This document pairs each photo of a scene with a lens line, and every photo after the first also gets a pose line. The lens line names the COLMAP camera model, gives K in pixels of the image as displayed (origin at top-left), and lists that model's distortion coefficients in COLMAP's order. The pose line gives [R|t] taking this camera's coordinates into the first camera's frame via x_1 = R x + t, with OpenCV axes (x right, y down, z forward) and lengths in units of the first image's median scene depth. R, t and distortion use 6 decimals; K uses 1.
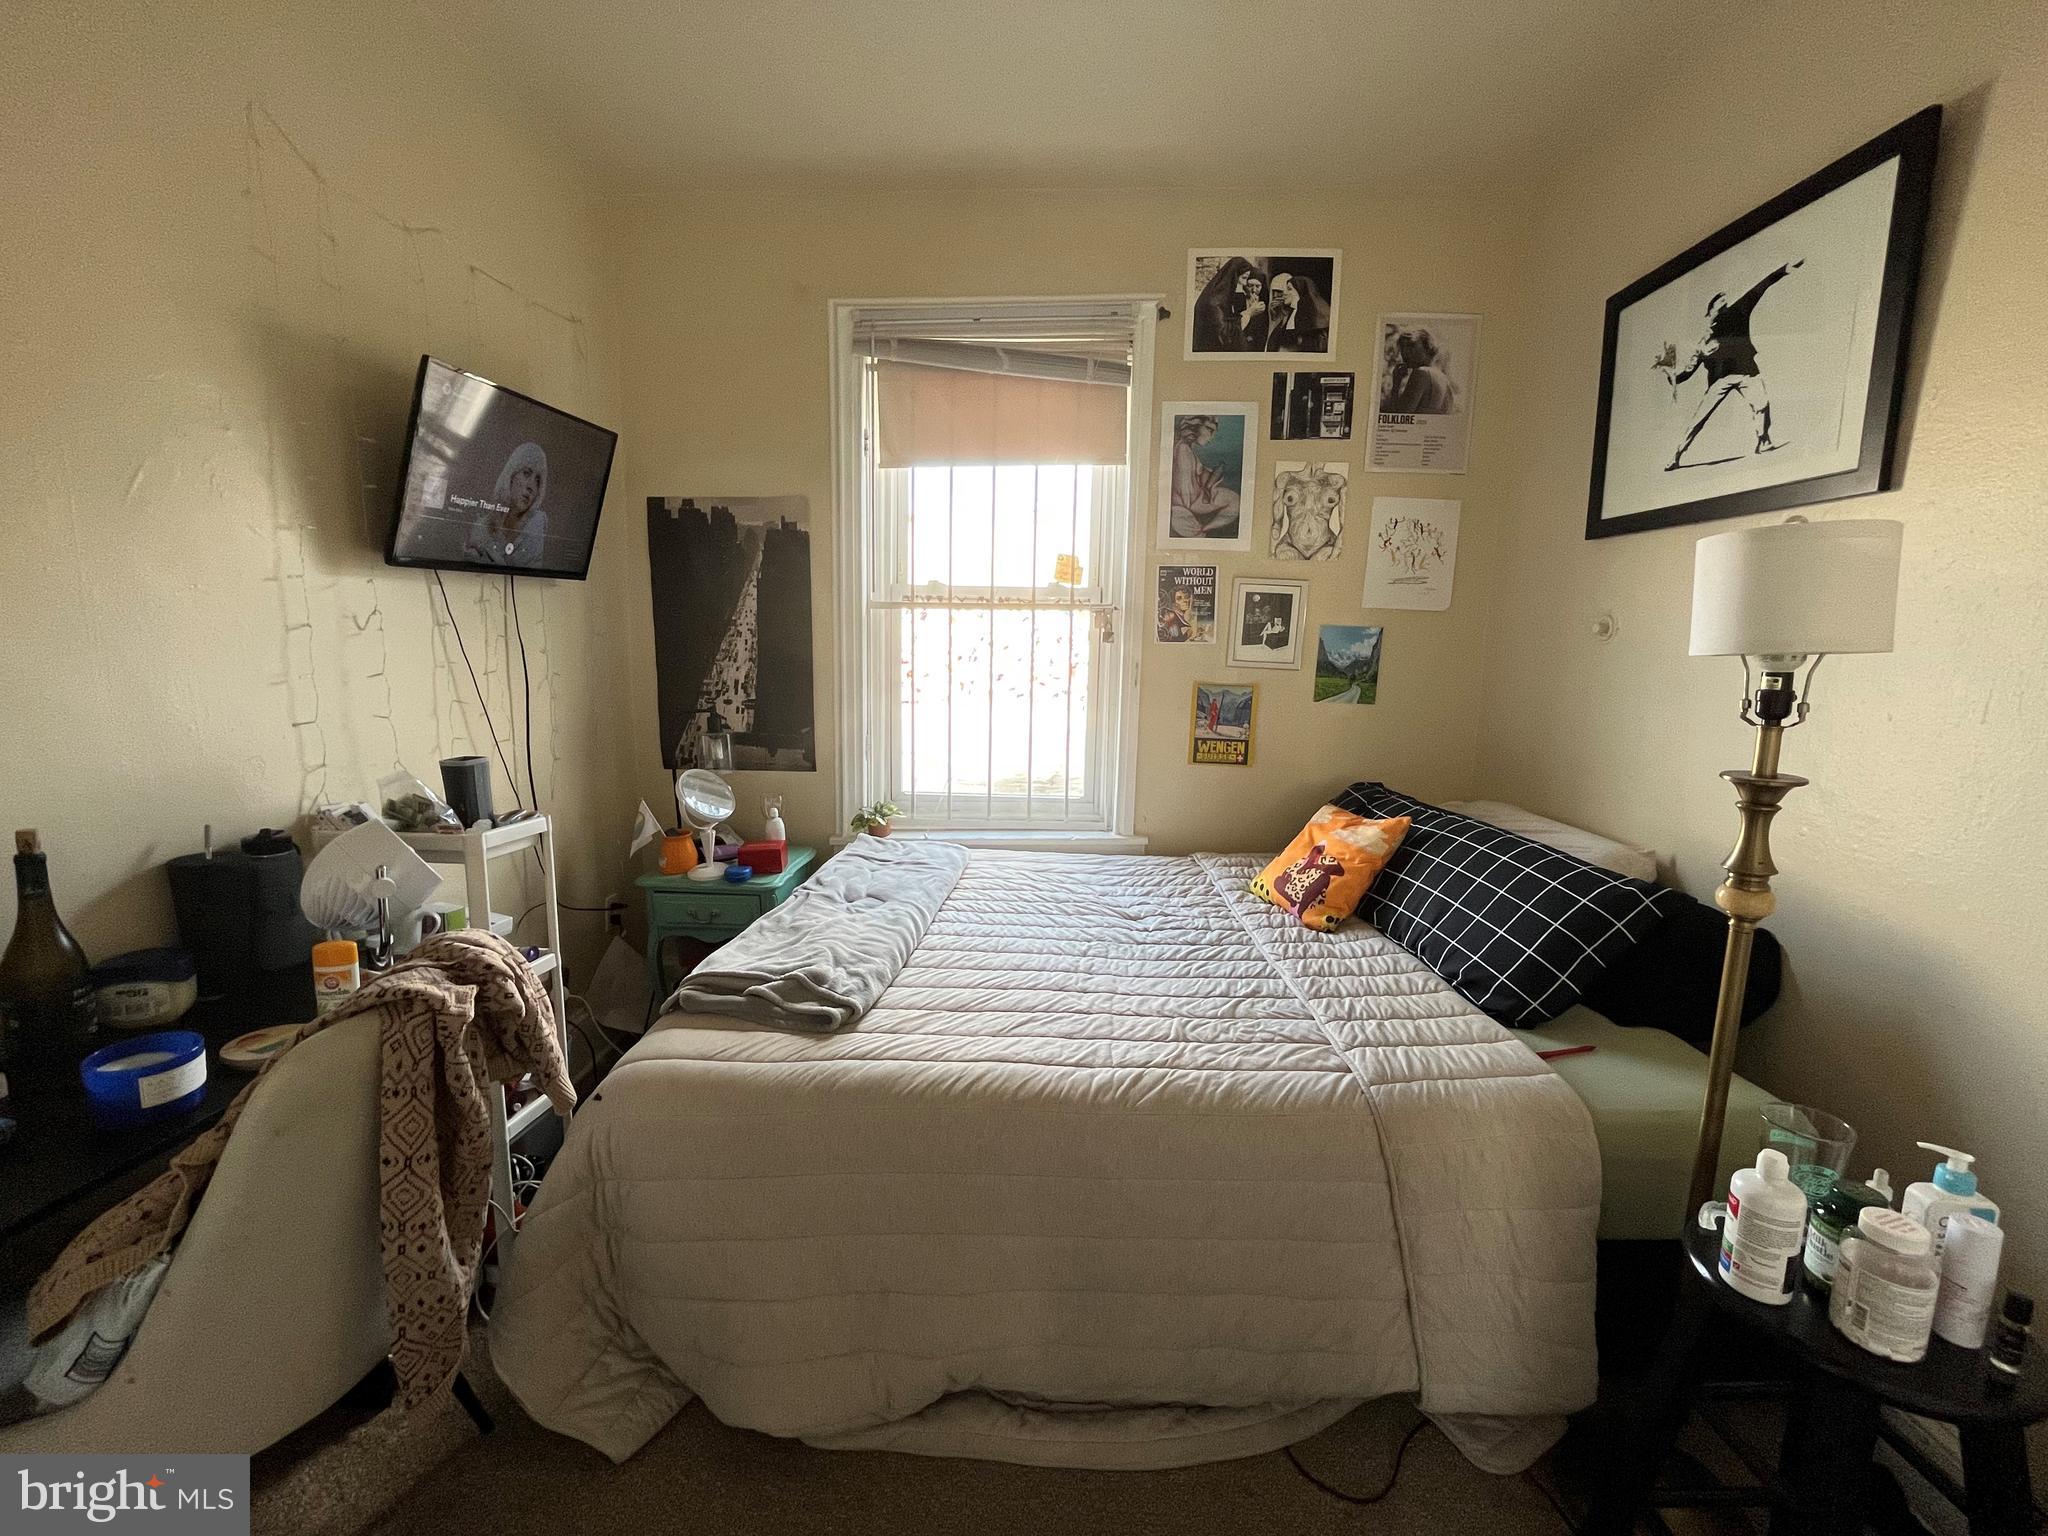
lens RADIAL K [[836.5, 0, 1019.7], [0, 836.5, 766.5], [0, 0, 1]] dist [-0.000897, -0.003334]
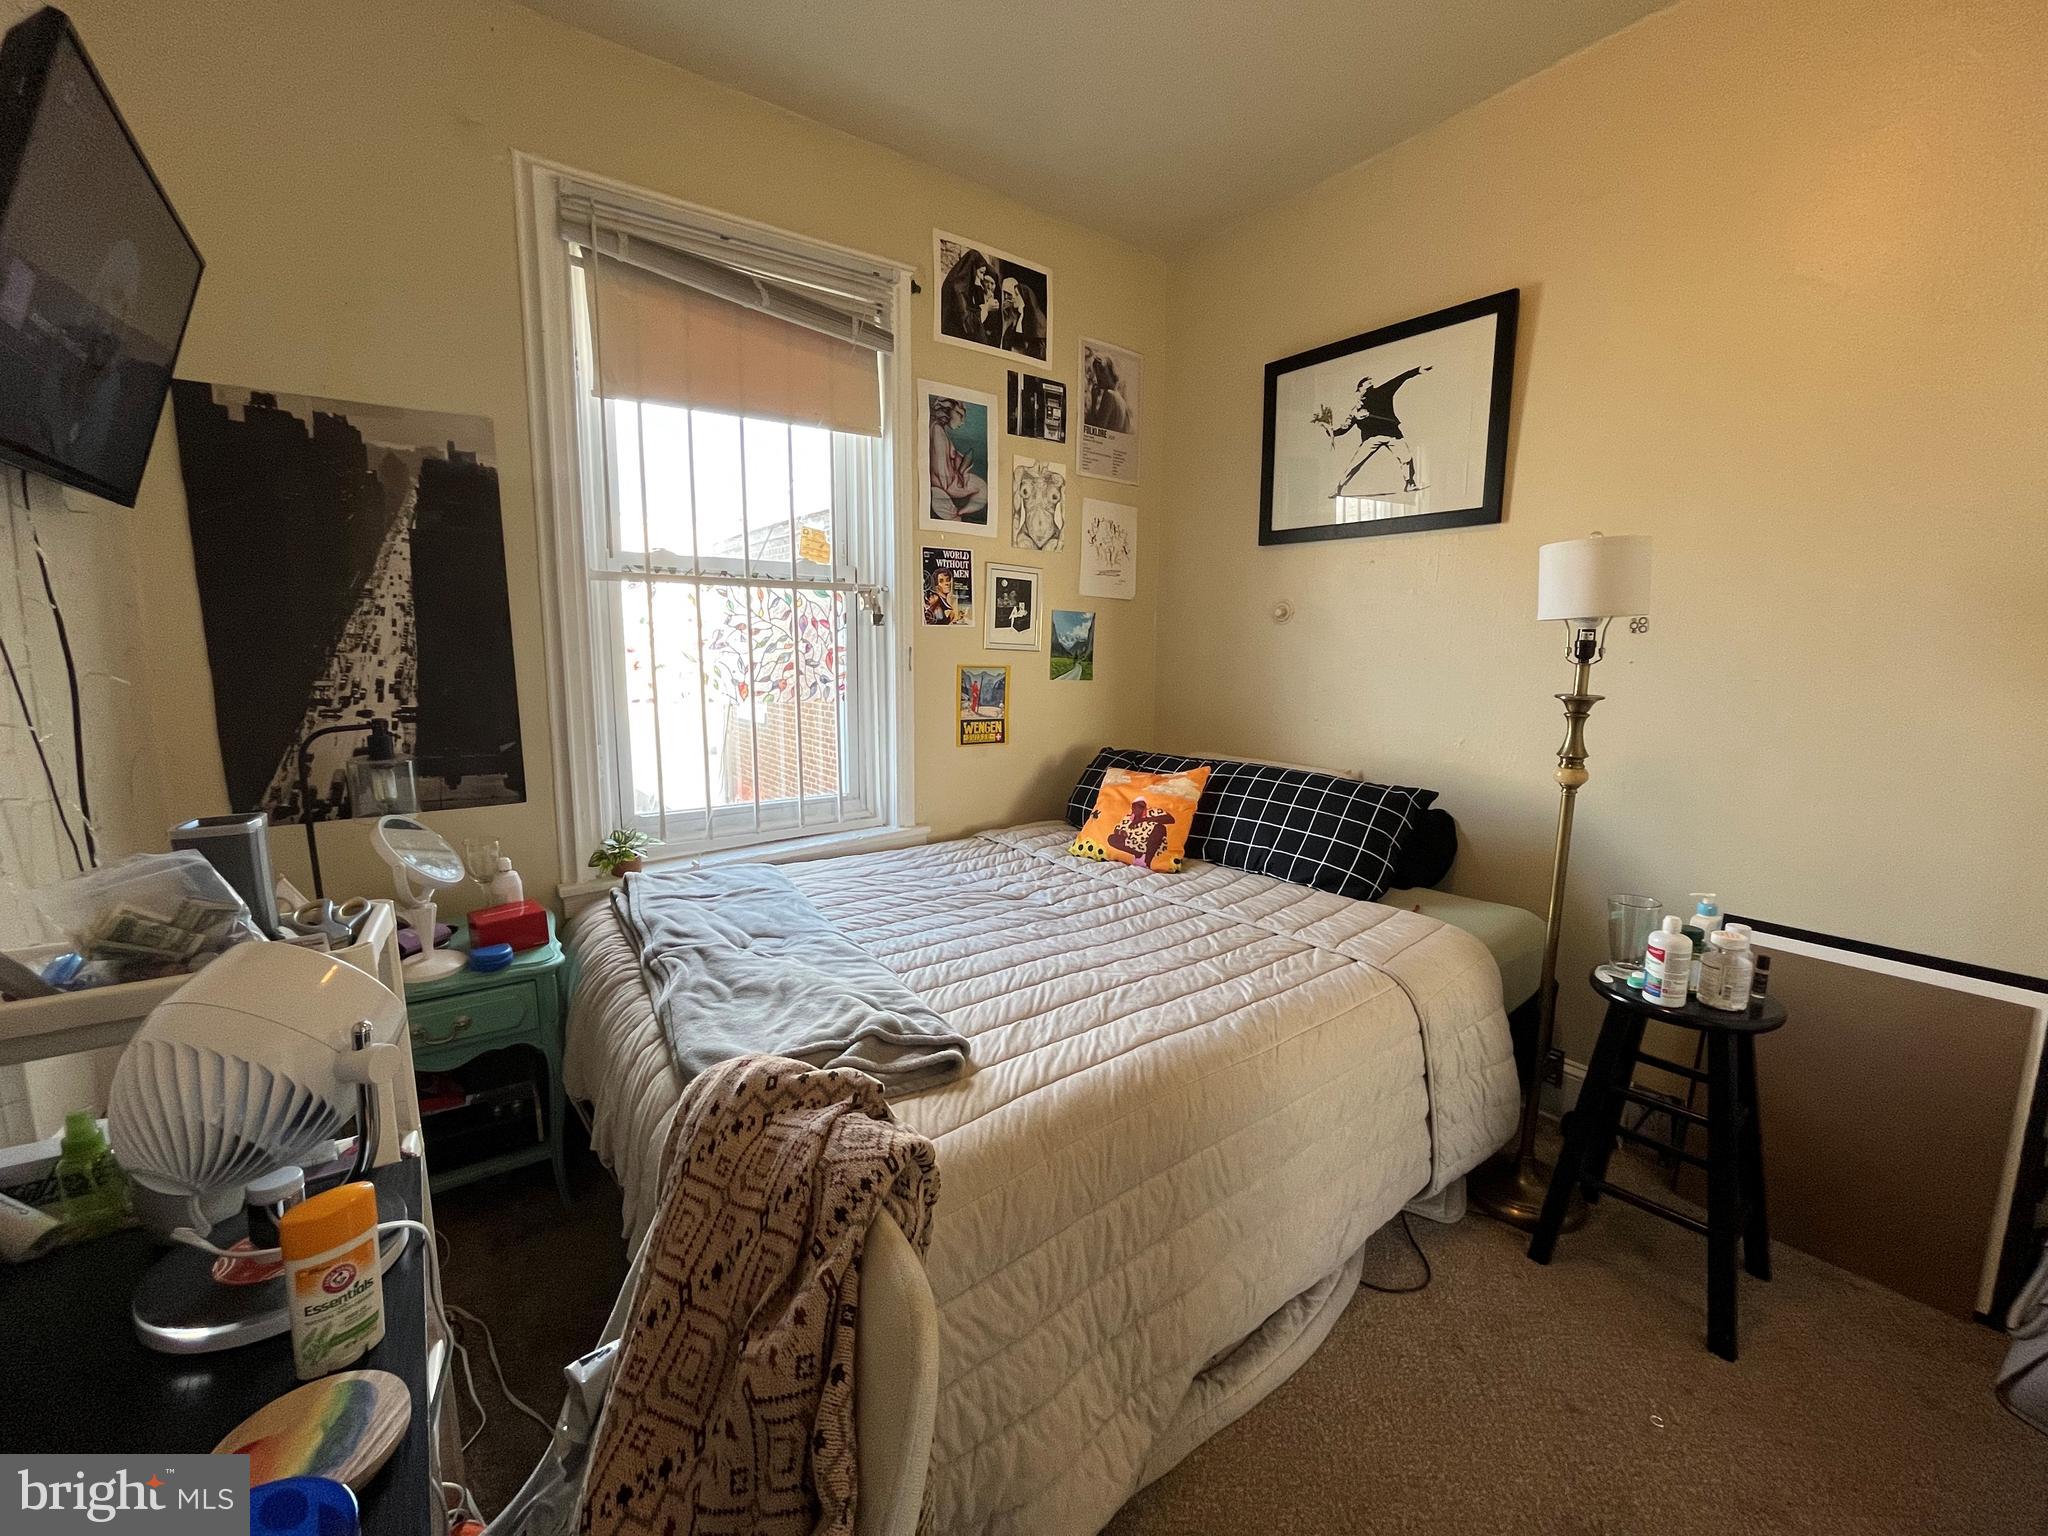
lens RADIAL K [[836.5, 0, 1019.7], [0, 836.5, 766.5], [0, 0, 1]] dist [-0.000897, -0.003334]
pose [[0.776166, -0.100725, 0.622431, -0.394515], [0.100872, 0.994280, 0.035114, -0.007519], [-0.622408, 0.035532, 0.781886, 0.180098]]
